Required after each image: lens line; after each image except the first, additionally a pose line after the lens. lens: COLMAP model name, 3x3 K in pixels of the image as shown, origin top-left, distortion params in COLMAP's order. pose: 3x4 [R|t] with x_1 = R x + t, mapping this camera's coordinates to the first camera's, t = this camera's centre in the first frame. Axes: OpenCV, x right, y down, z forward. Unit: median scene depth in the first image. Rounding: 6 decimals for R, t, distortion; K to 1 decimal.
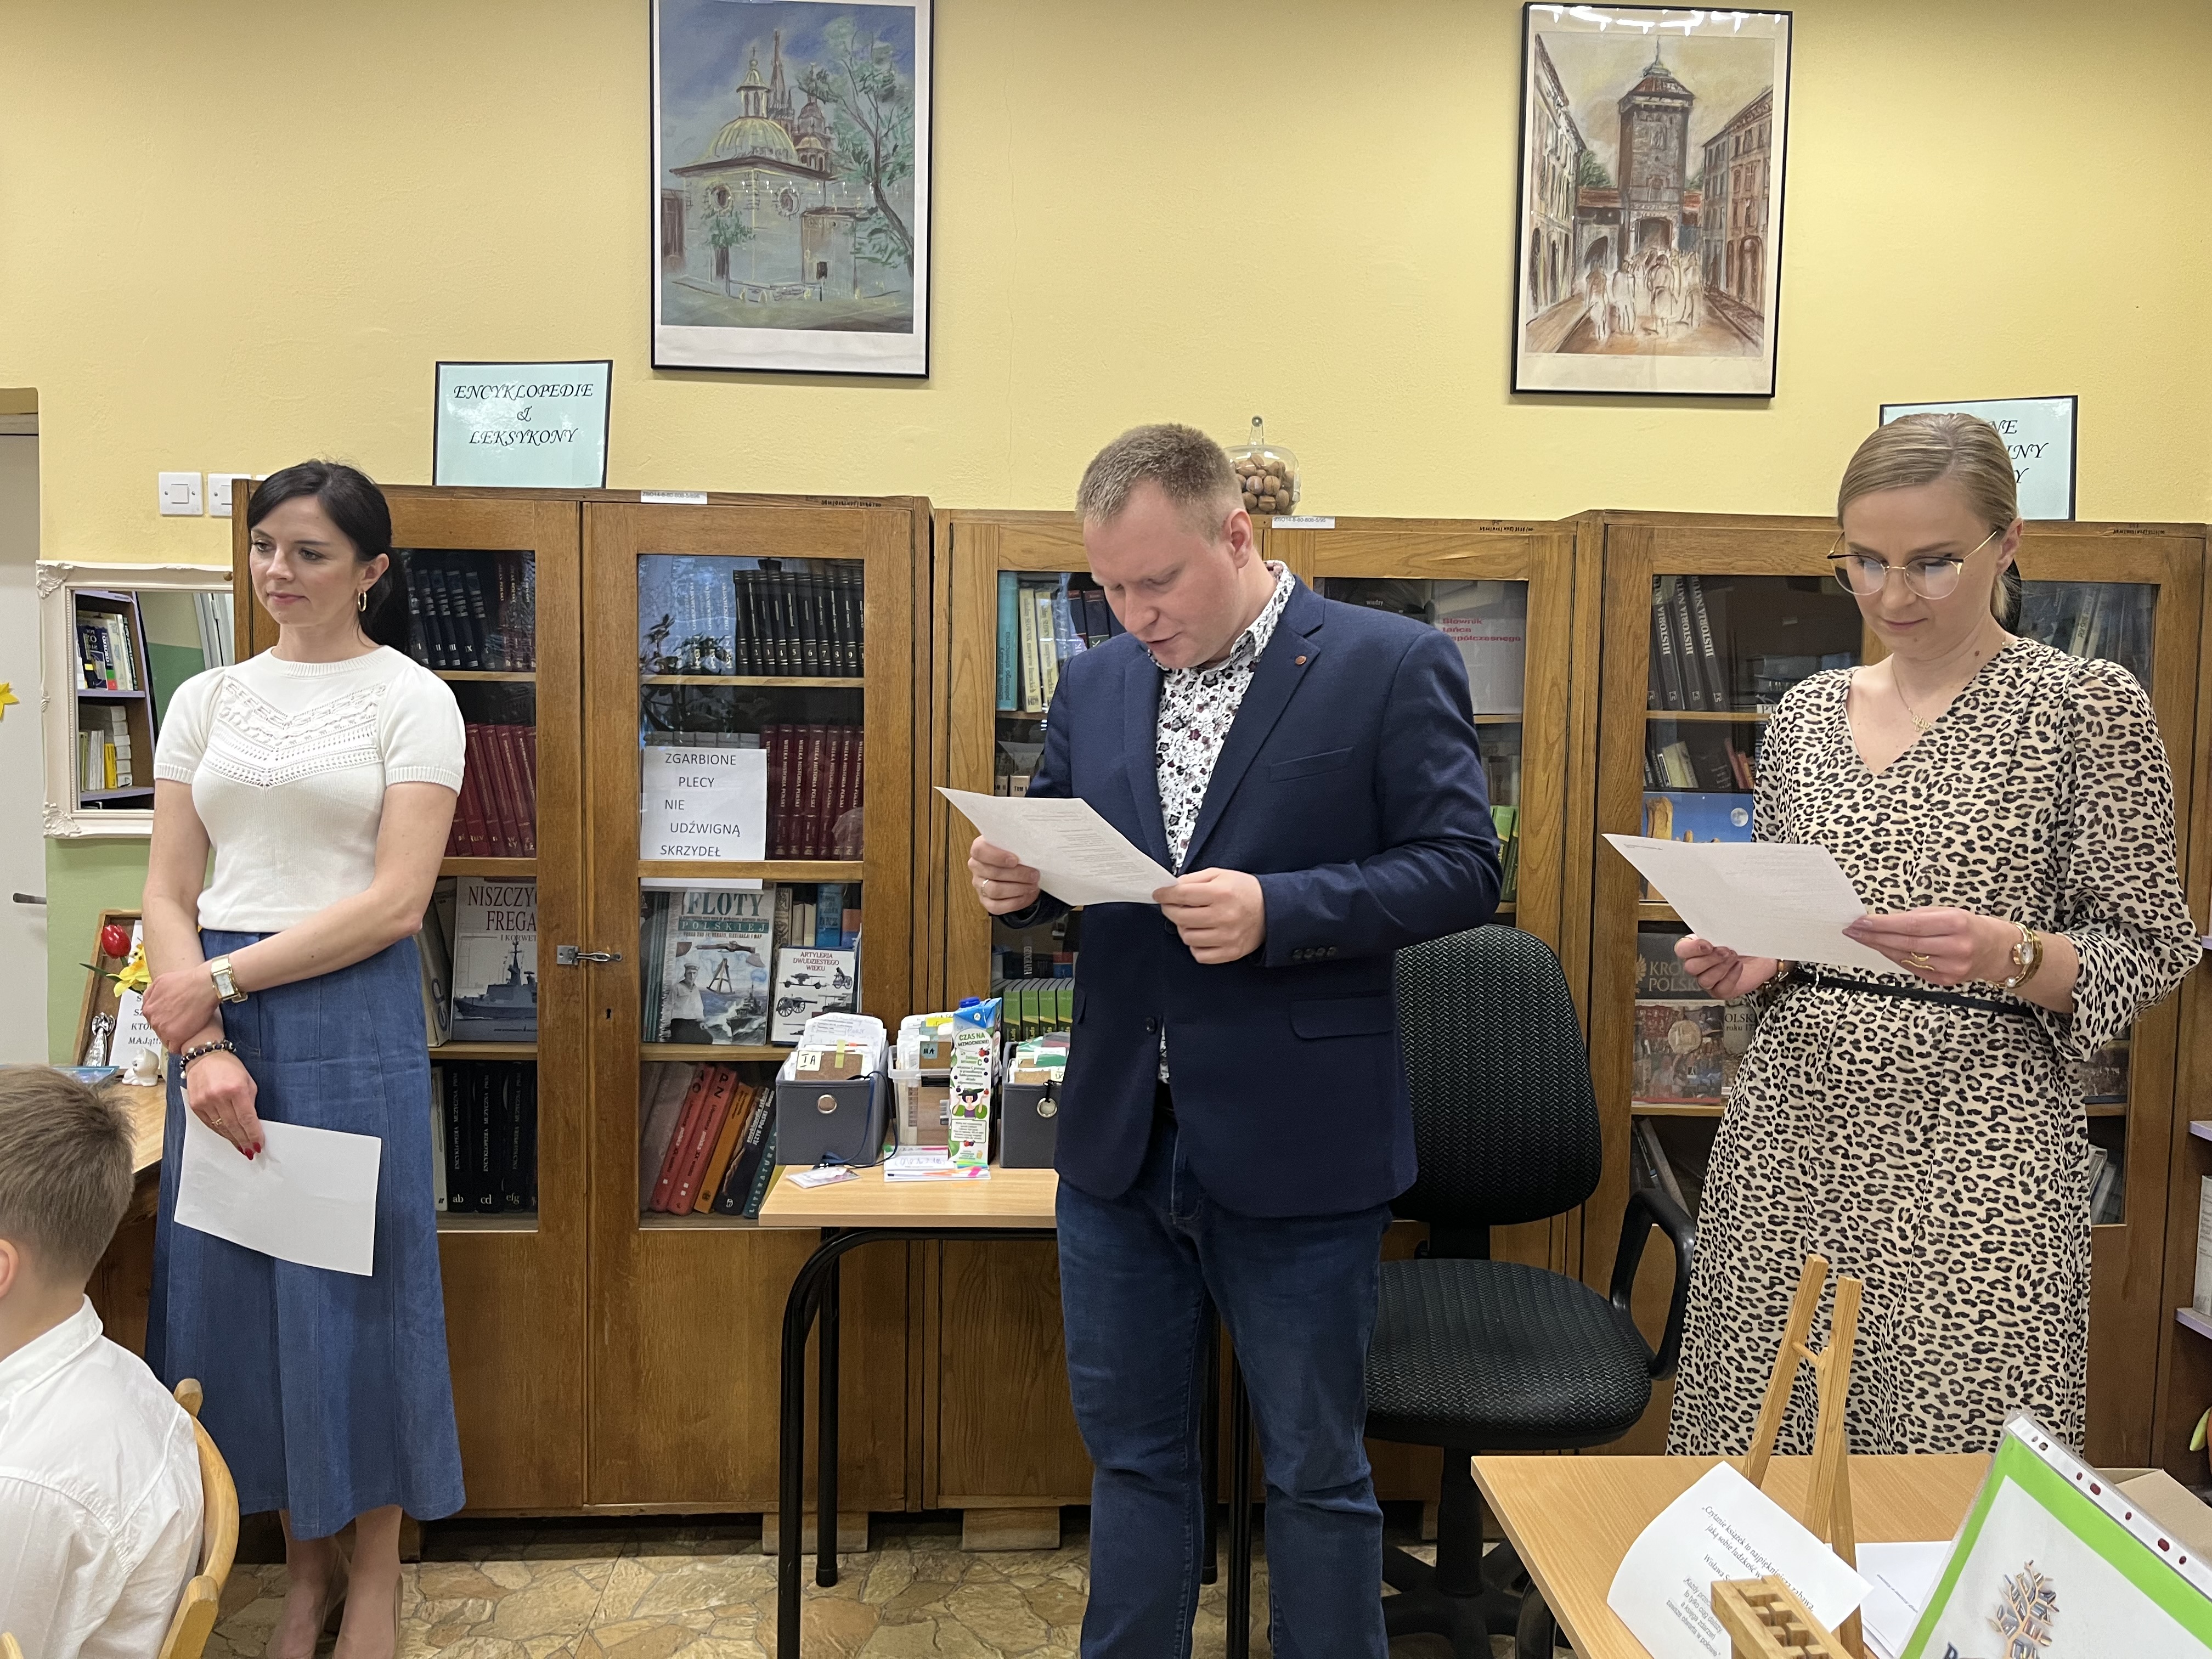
lens RADIAL K [[1671.1, 0, 1113.1], [0, 1671.1, 812.7], [0, 0, 1]] dist [0.039958, -0.046237]
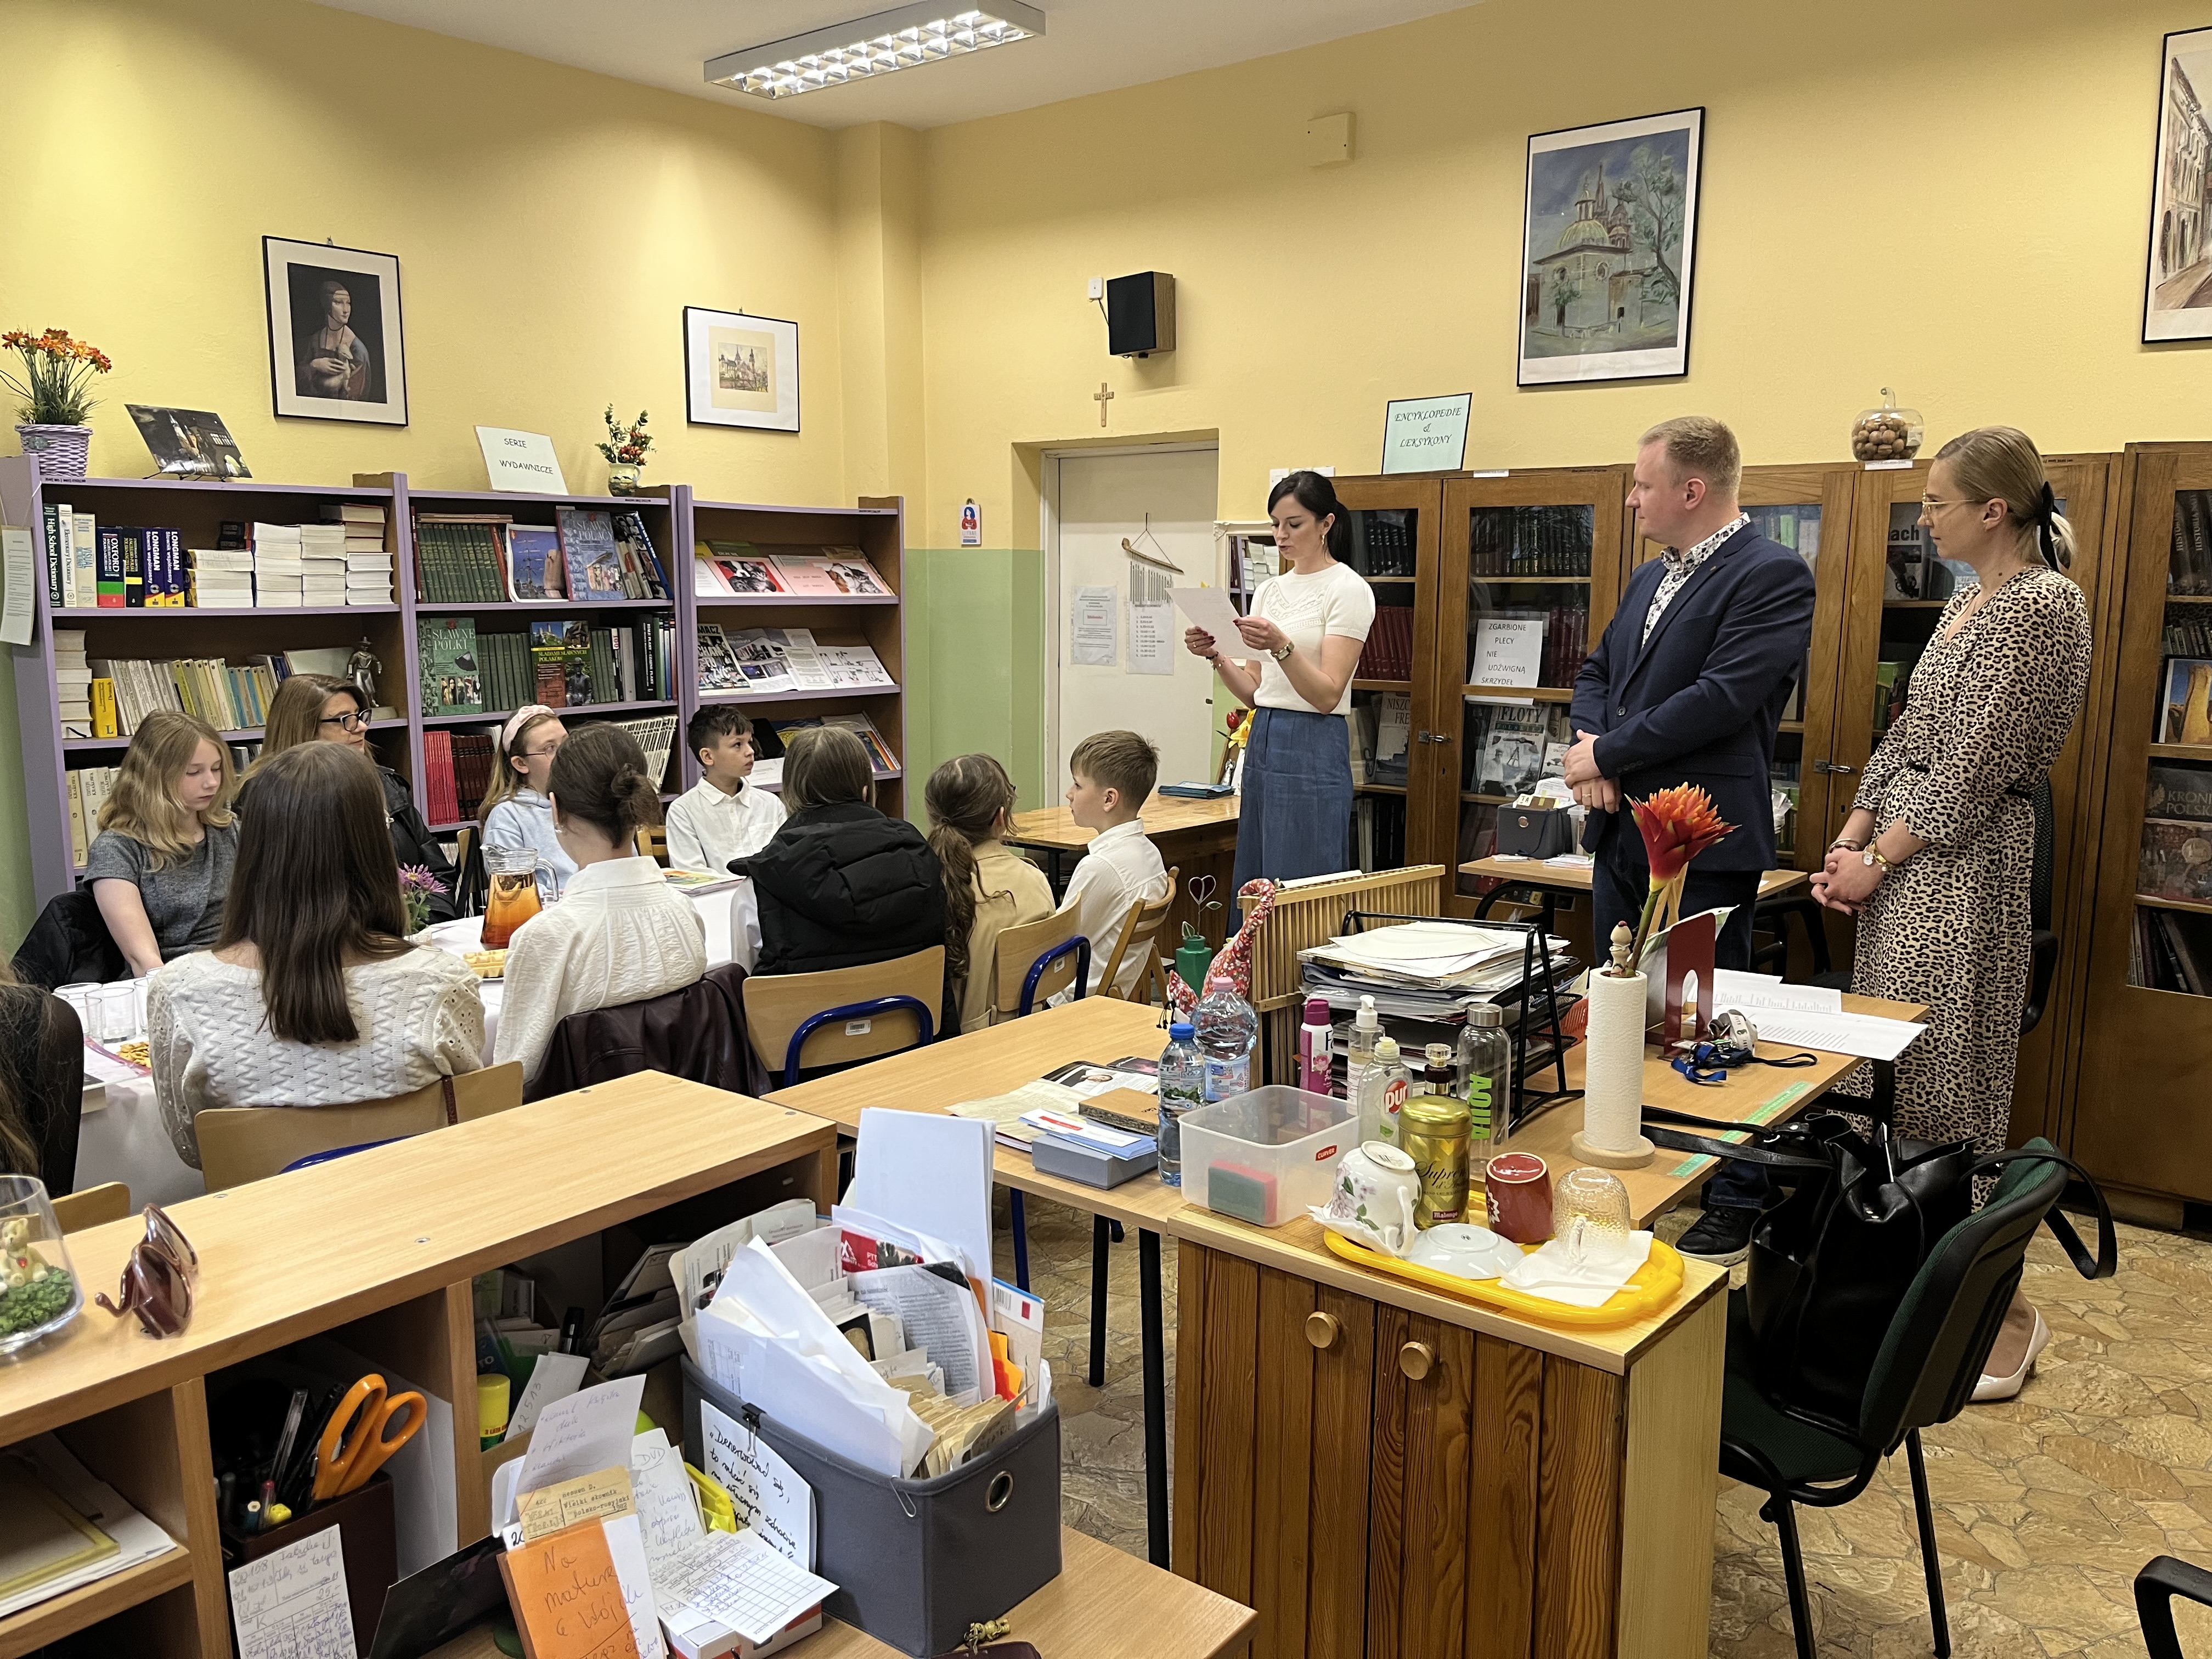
lens RADIAL K [[1671.1, 0, 1102.9], [0, 1671.1, 839.1], [0, 0, 1]] dist [0.039958, -0.046237]
pose [[0.745476, 0.093752, -0.659906, 0.568454], [-0.042929, 0.994756, 0.092827, 0.040623], [0.665149, -0.040871, 0.745592, -0.525504]]
